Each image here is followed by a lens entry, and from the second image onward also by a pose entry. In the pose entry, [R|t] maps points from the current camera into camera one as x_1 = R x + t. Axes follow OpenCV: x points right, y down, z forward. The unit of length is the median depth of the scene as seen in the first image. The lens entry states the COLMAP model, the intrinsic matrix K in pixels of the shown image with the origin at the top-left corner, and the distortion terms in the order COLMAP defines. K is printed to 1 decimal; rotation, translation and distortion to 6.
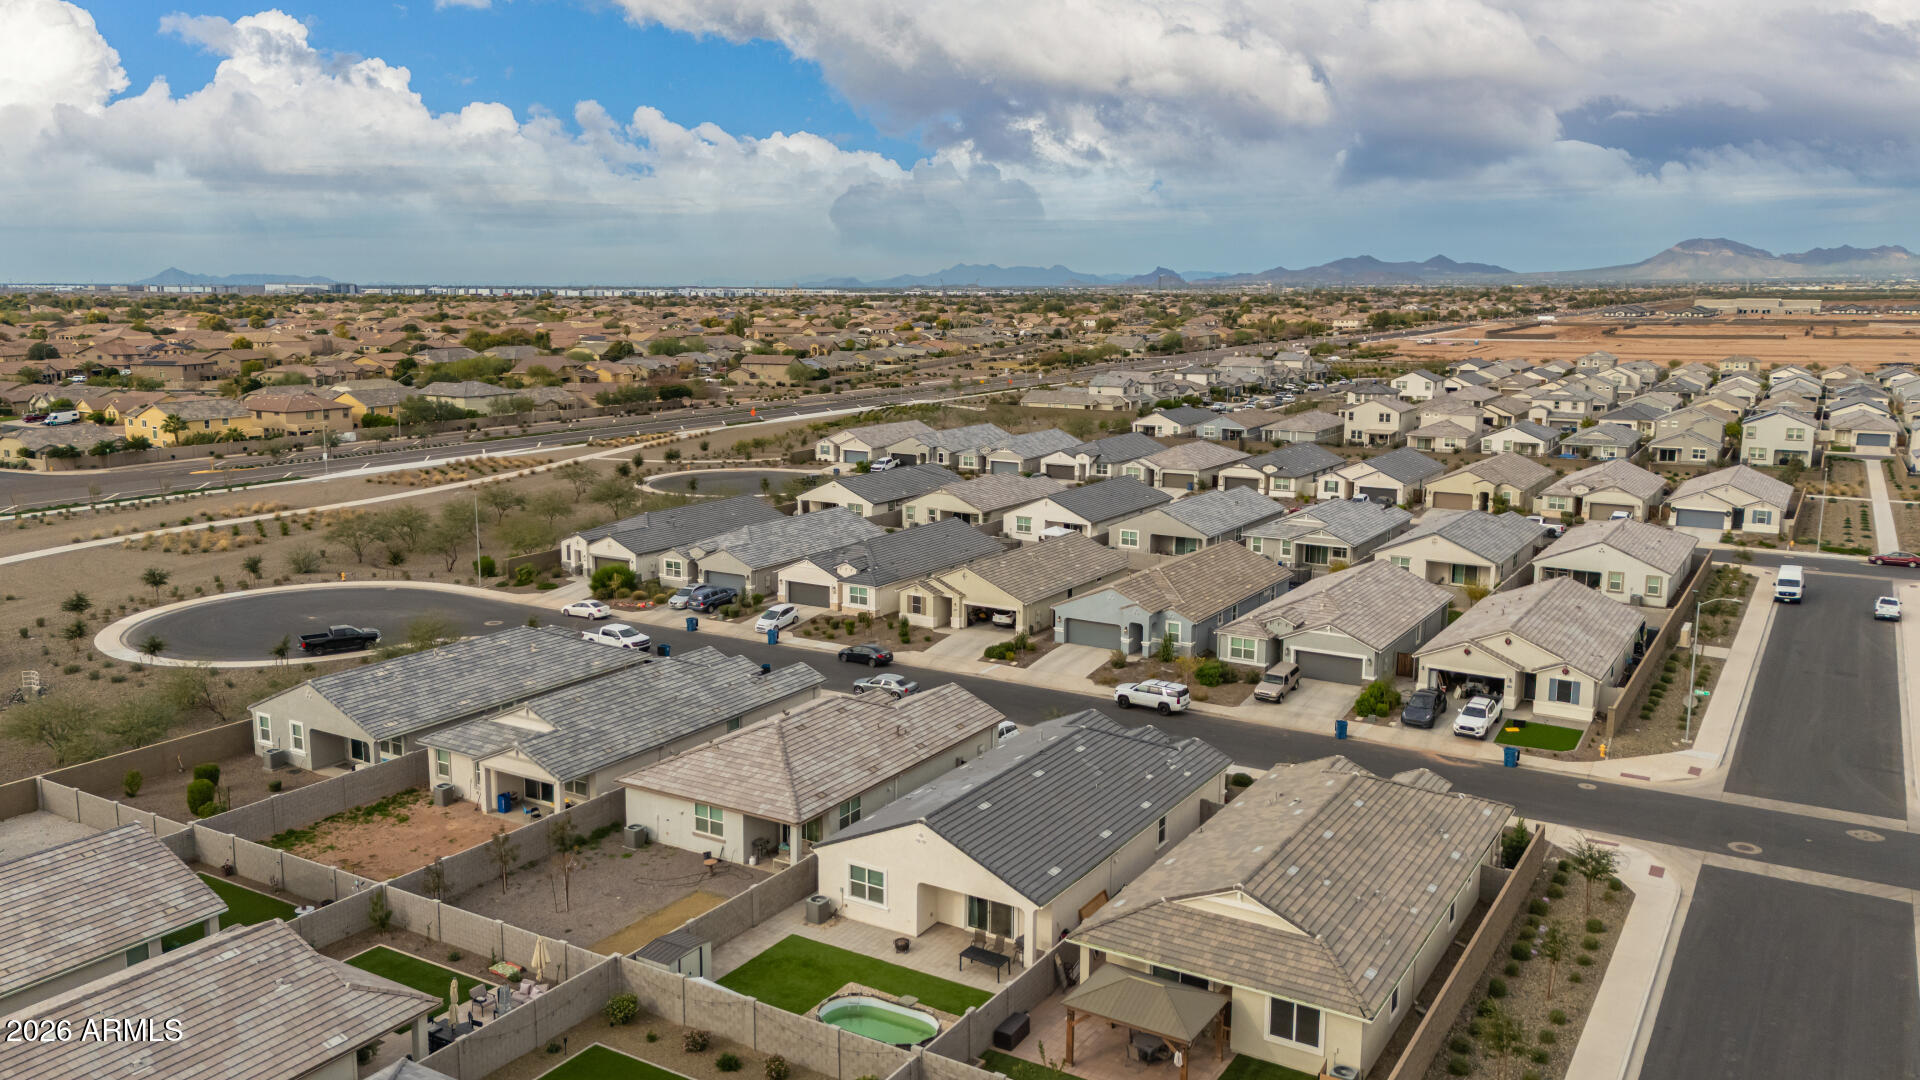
lens RADIAL K [[1437.4, 0, 964.0], [0, 1437.4, 533.0], [0, 0, 1]] dist [0.114328, -0.139500]
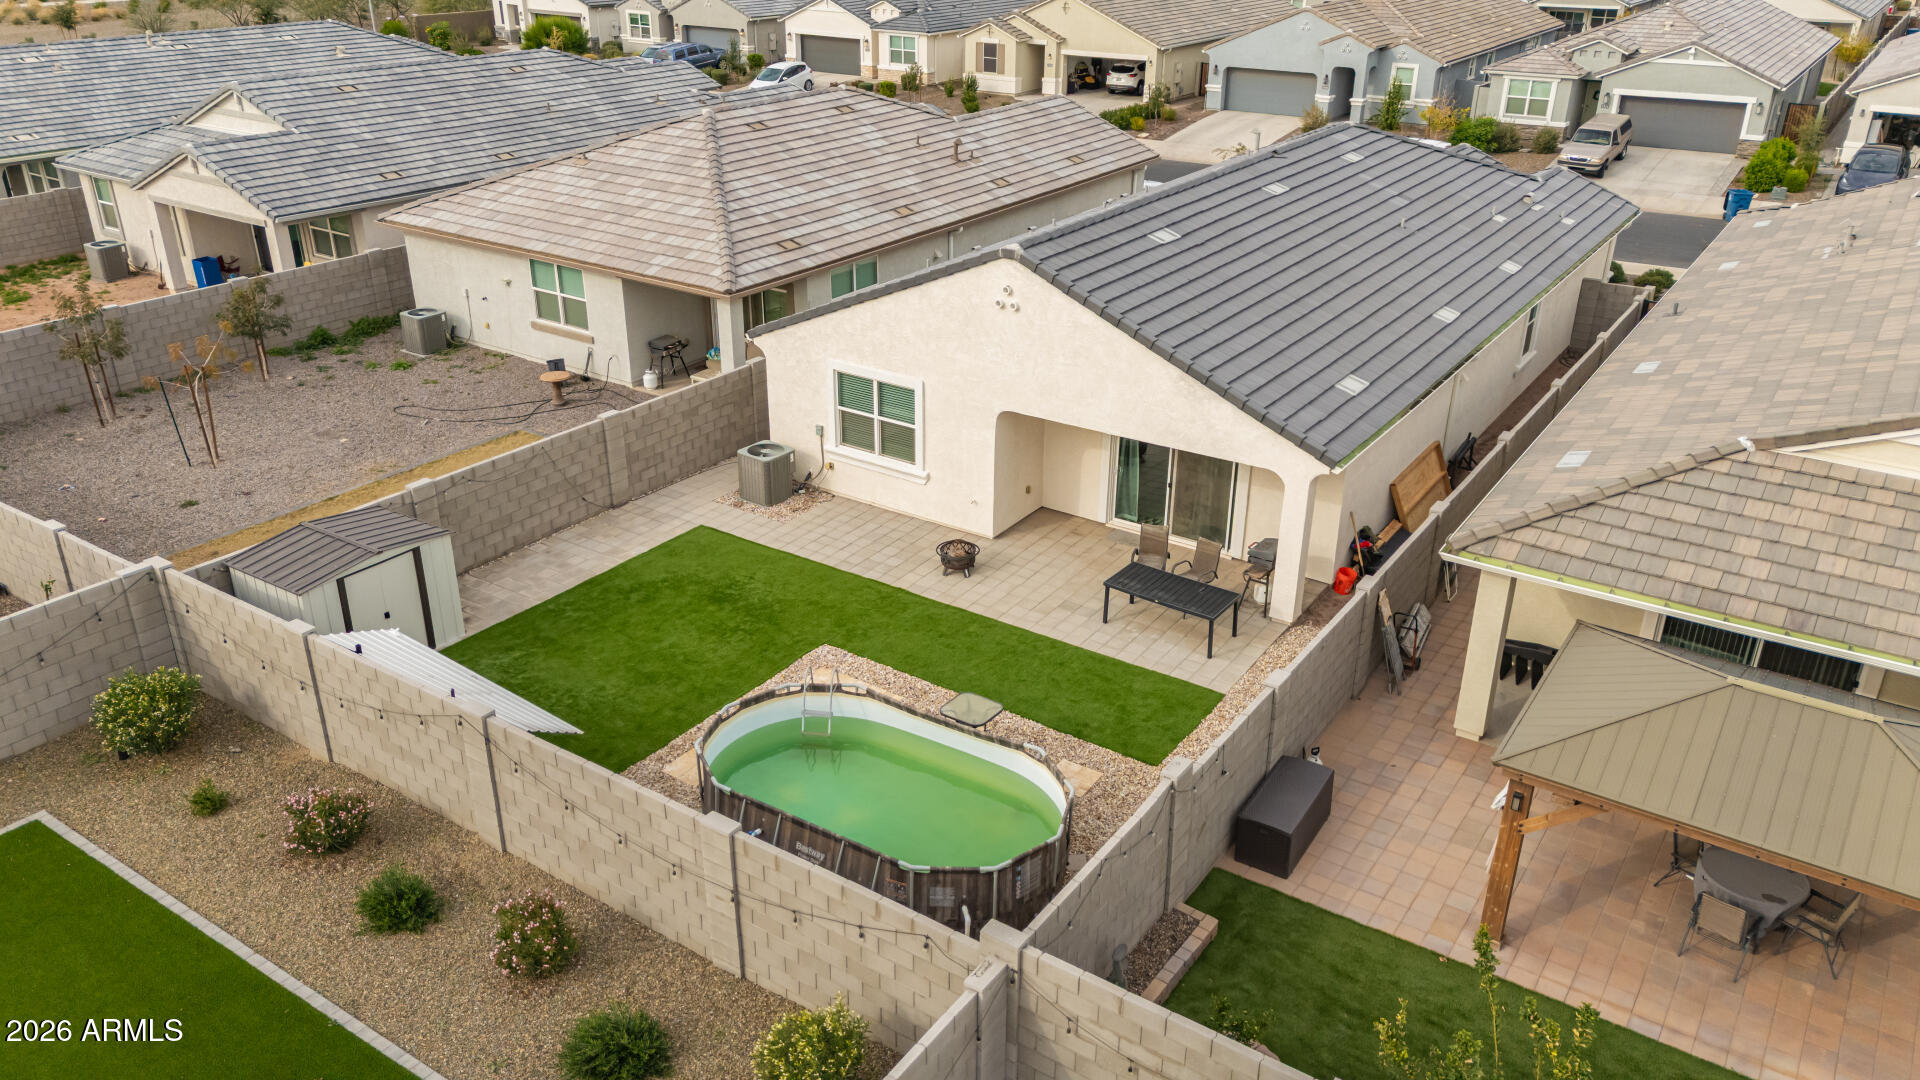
lens RADIAL K [[1409.0, 0, 962.2], [0, 1409.0, 535.3], [0, 0, 1]] dist [0.108539, -0.128679]
pose [[0.998791, 0.021720, -0.044096, -0.017625], [-0.009370, 0.964763, 0.262953, 0.126838], [0.048254, -0.262222, 0.963800, 0.451340]]
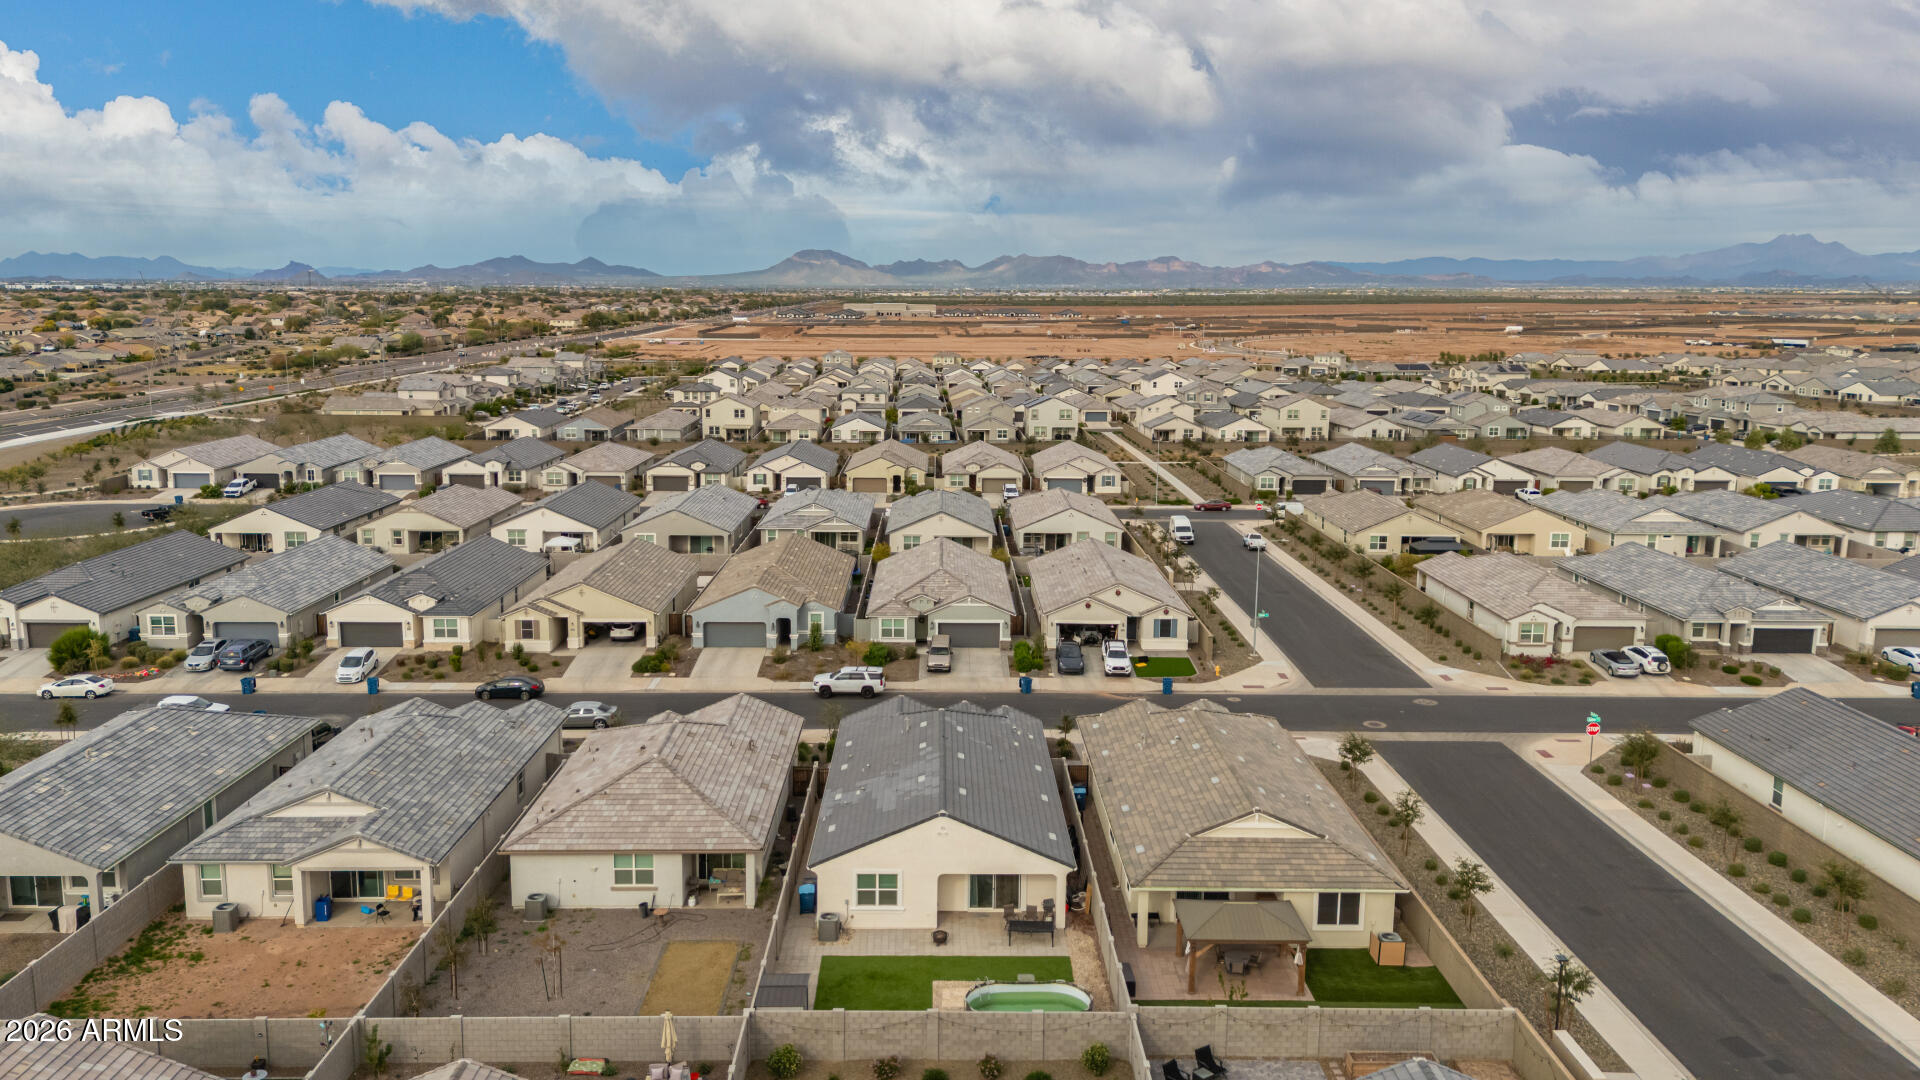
lens RADIAL K [[1409.0, 0, 962.2], [0, 1409.0, 535.3], [0, 0, 1]] dist [0.108539, -0.128679]
pose [[0.847330, -0.086375, 0.523995, -0.385772], [0.083969, 0.996063, 0.028407, -0.018574], [-0.524386, 0.019929, 0.851248, 0.097253]]
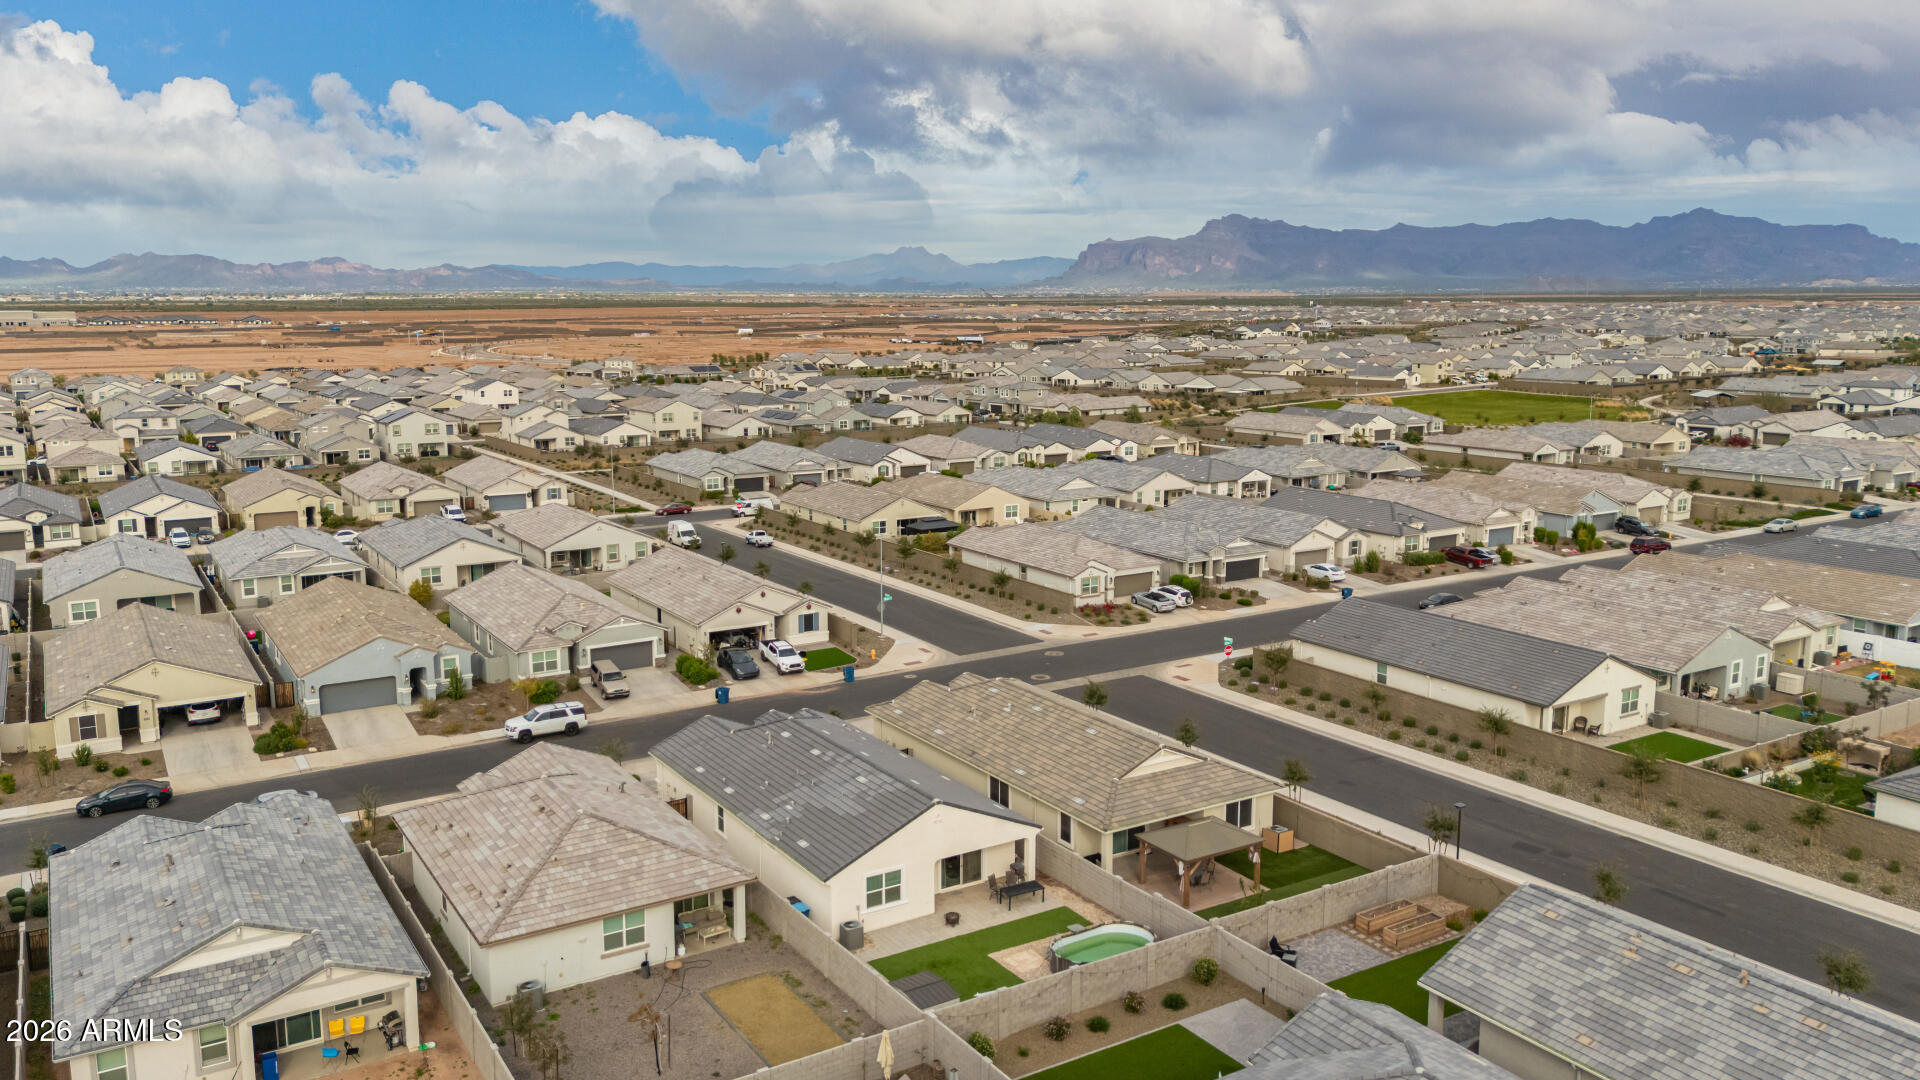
lens RADIAL K [[1404.3, 0, 962.7], [0, 1404.3, 527.9], [0, 0, 1]] dist [0.092627, -0.098847]
pose [[0.444828, -0.148346, 0.883245, -0.670456], [0.154501, 0.984113, 0.087476, -0.066089], [-0.882189, 0.097550, 0.460681, 0.351692]]
